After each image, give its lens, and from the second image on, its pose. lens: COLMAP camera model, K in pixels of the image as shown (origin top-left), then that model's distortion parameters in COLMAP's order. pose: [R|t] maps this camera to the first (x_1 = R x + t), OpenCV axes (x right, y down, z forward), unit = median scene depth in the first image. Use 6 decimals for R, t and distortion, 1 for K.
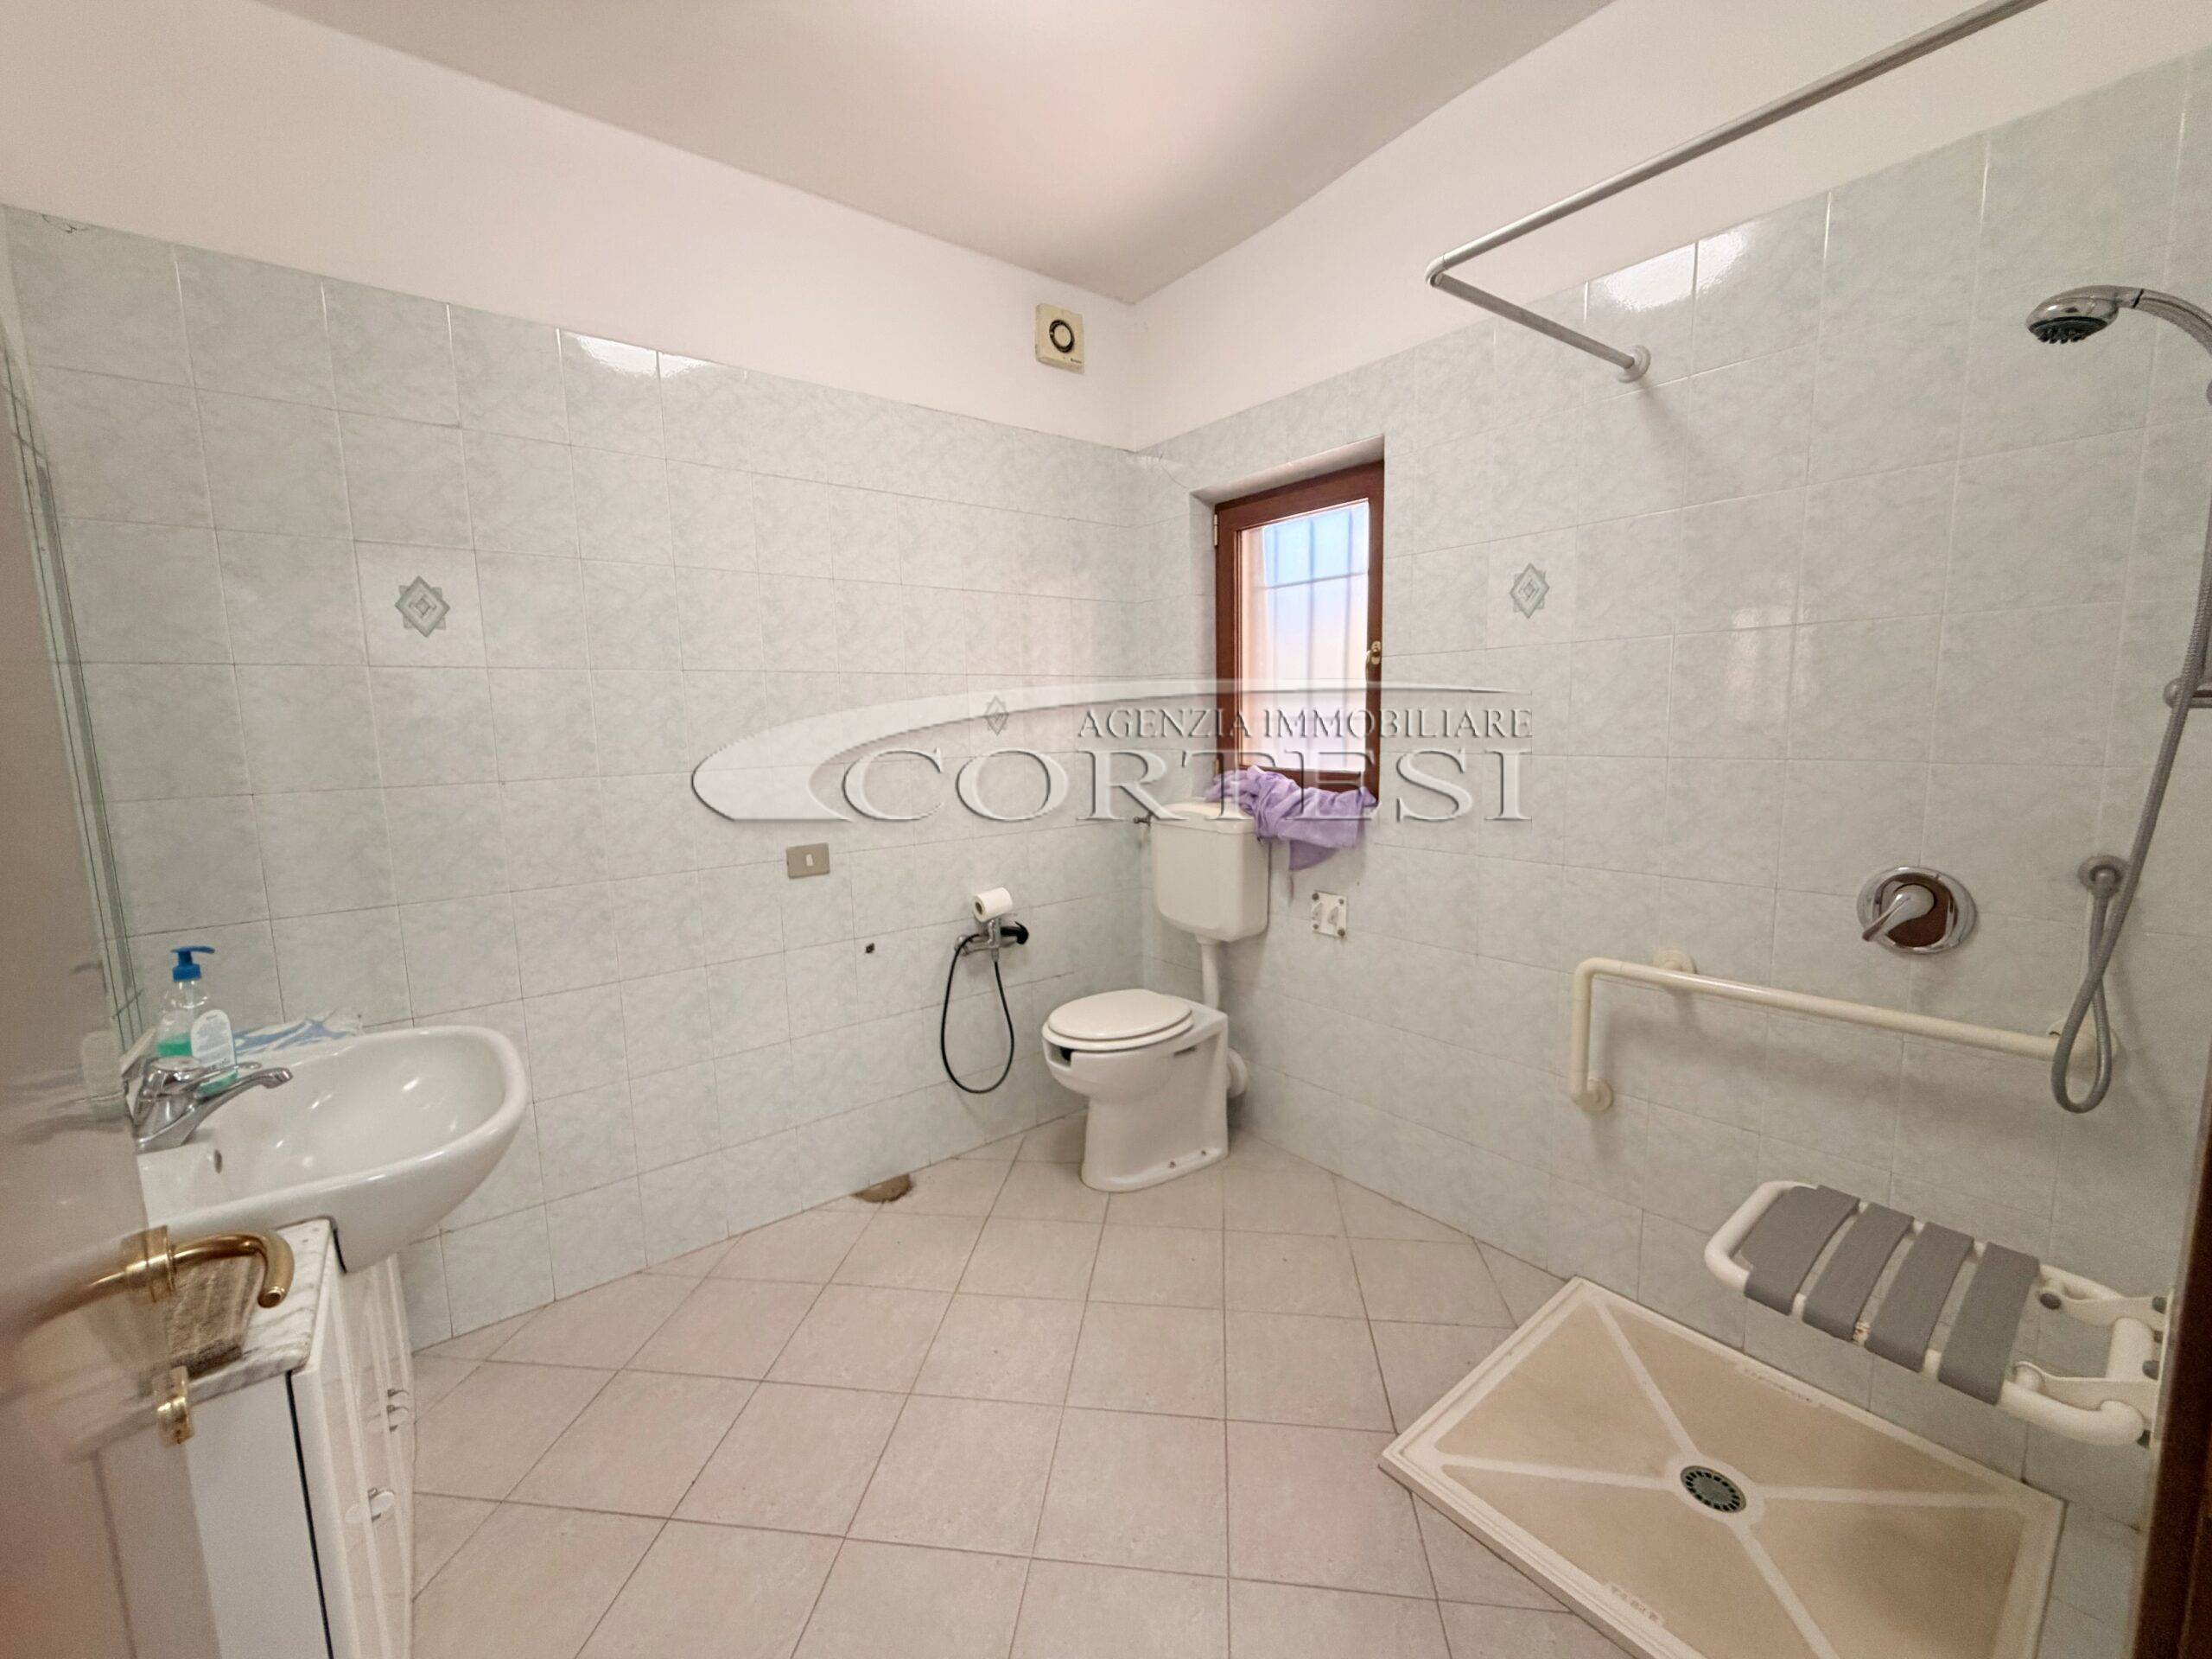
lens RADIAL K [[883.3, 0, 1101.8], [0, 883.3, 830.1], [0, 0, 1]] dist [-0.001067, 0.000577]
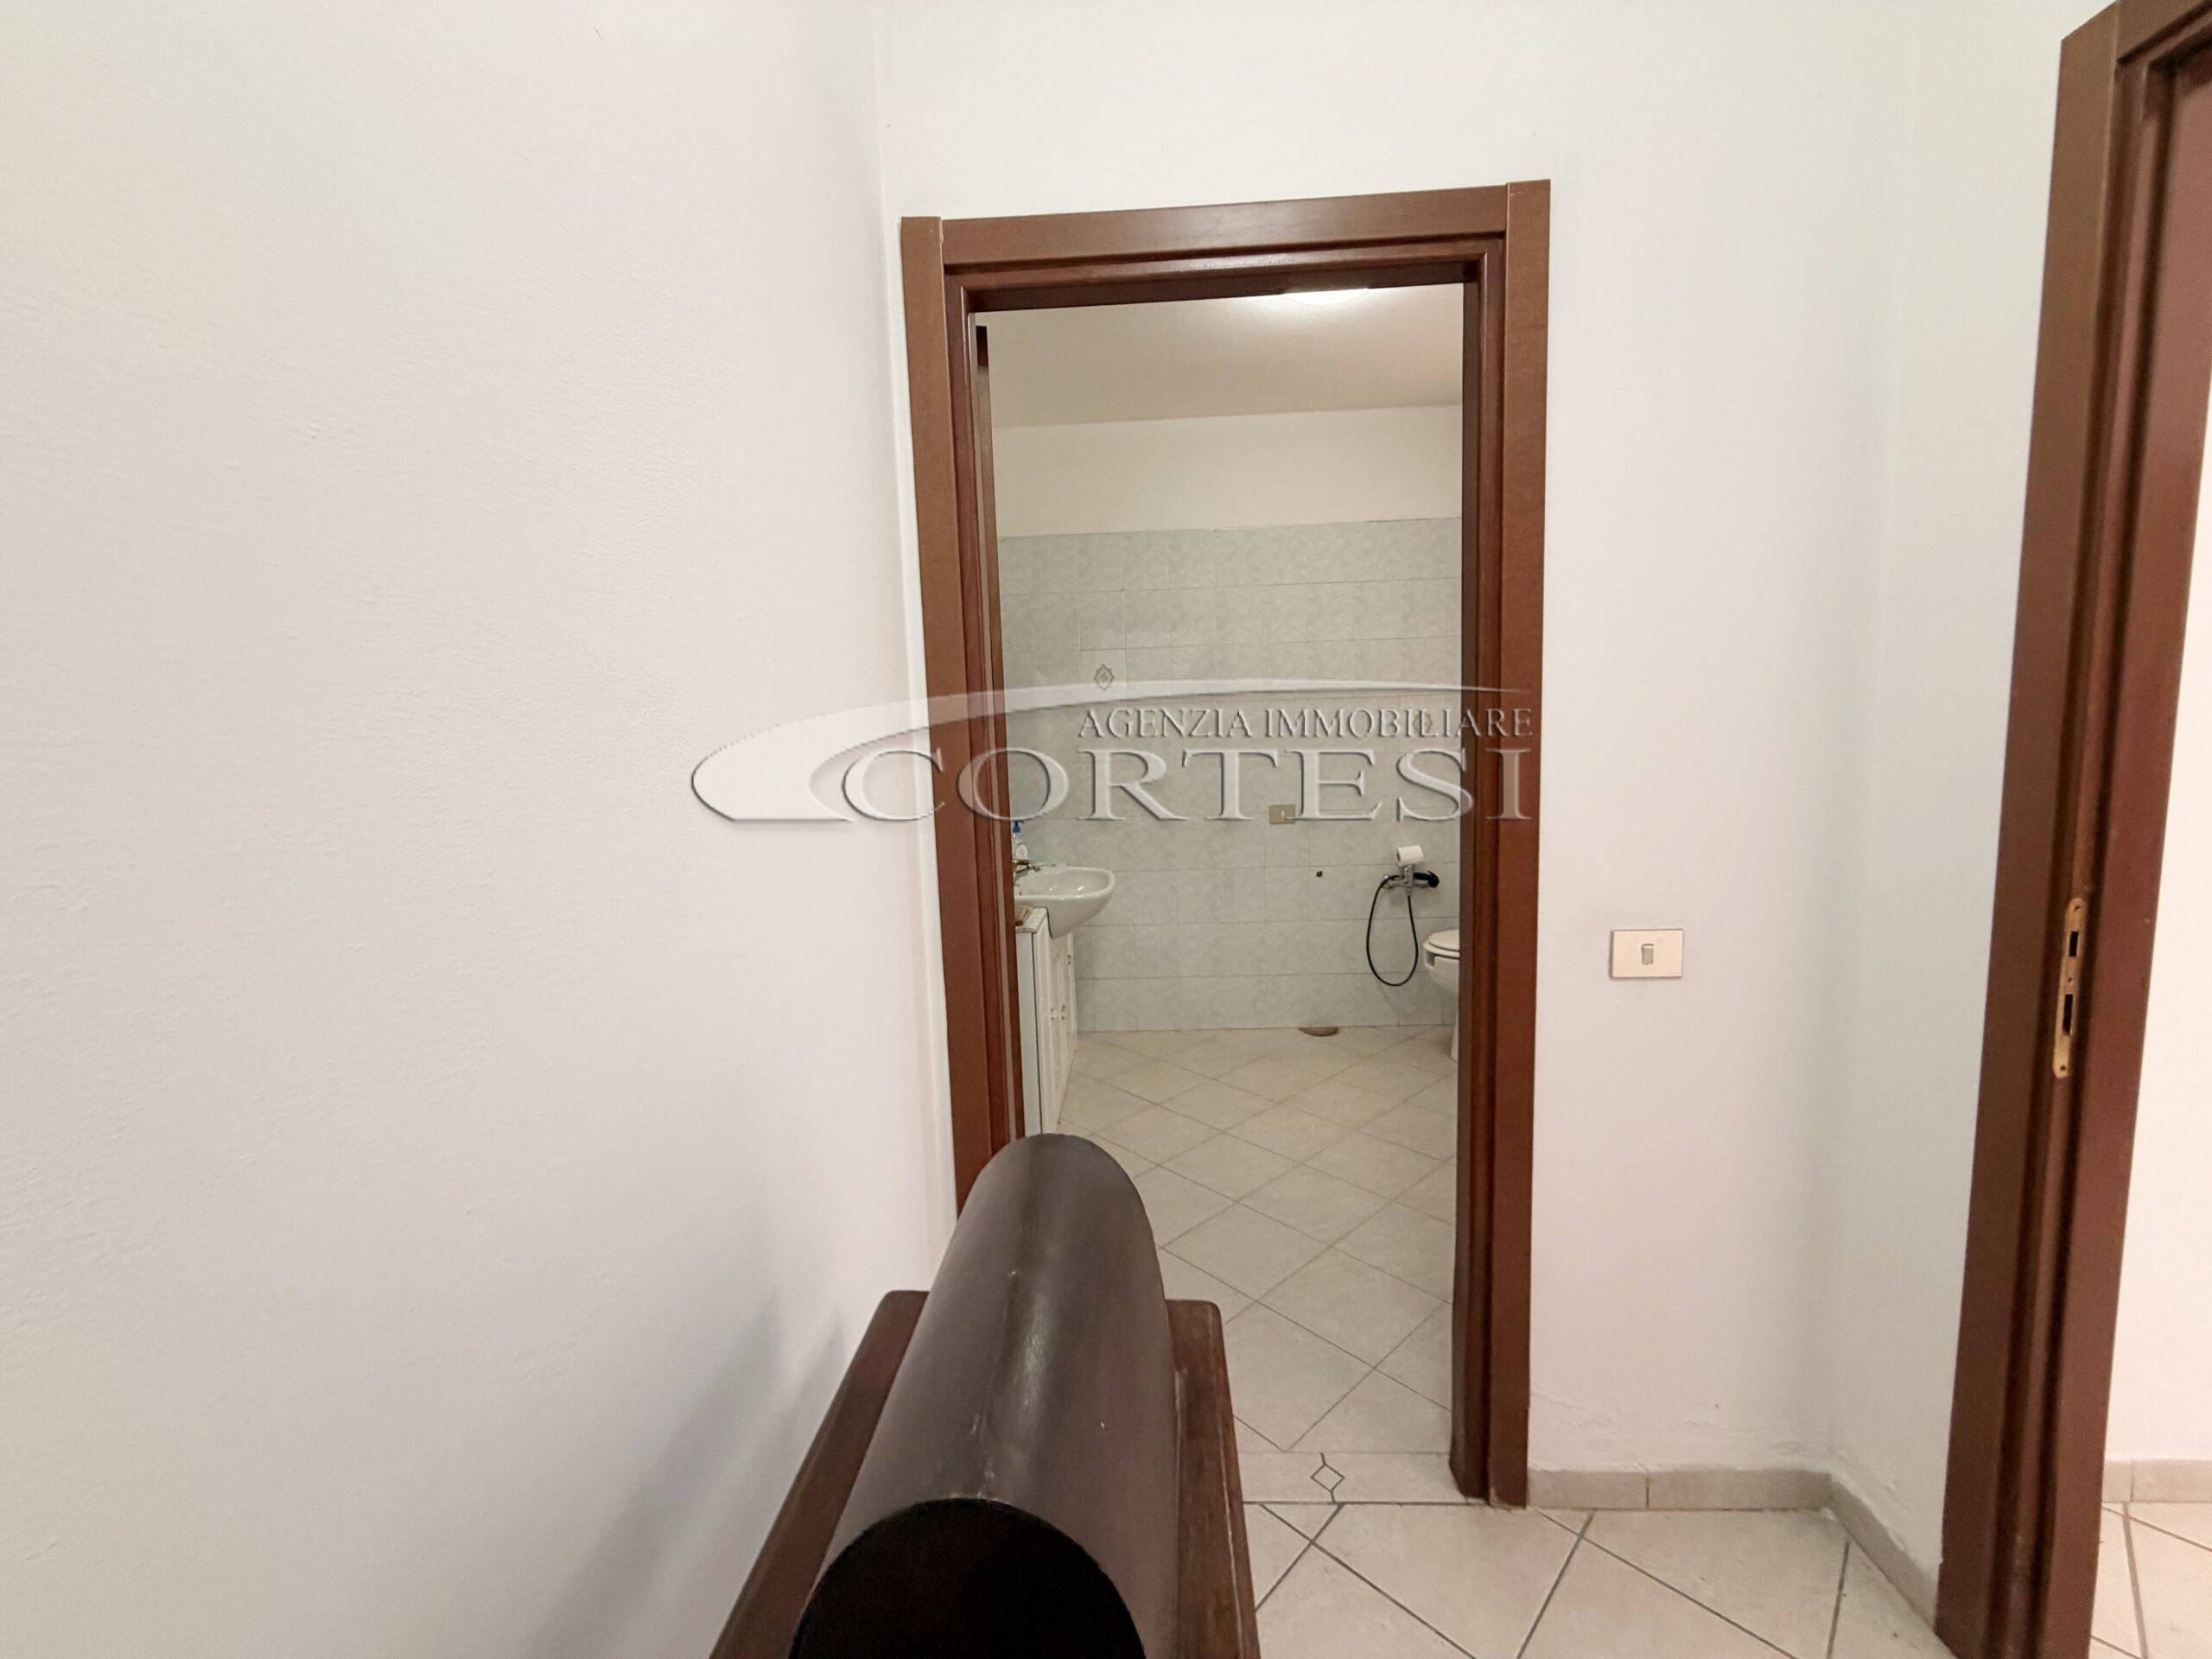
lens RADIAL K [[883.3, 0, 1101.8], [0, 883.3, 830.1], [0, 0, 1]] dist [-0.001067, 0.000577]
pose [[0.759967, 0.069592, -0.646226, 0.432914], [-0.066027, 0.997374, 0.029759, 0.034157], [0.646600, 0.020053, 0.762566, -0.426703]]
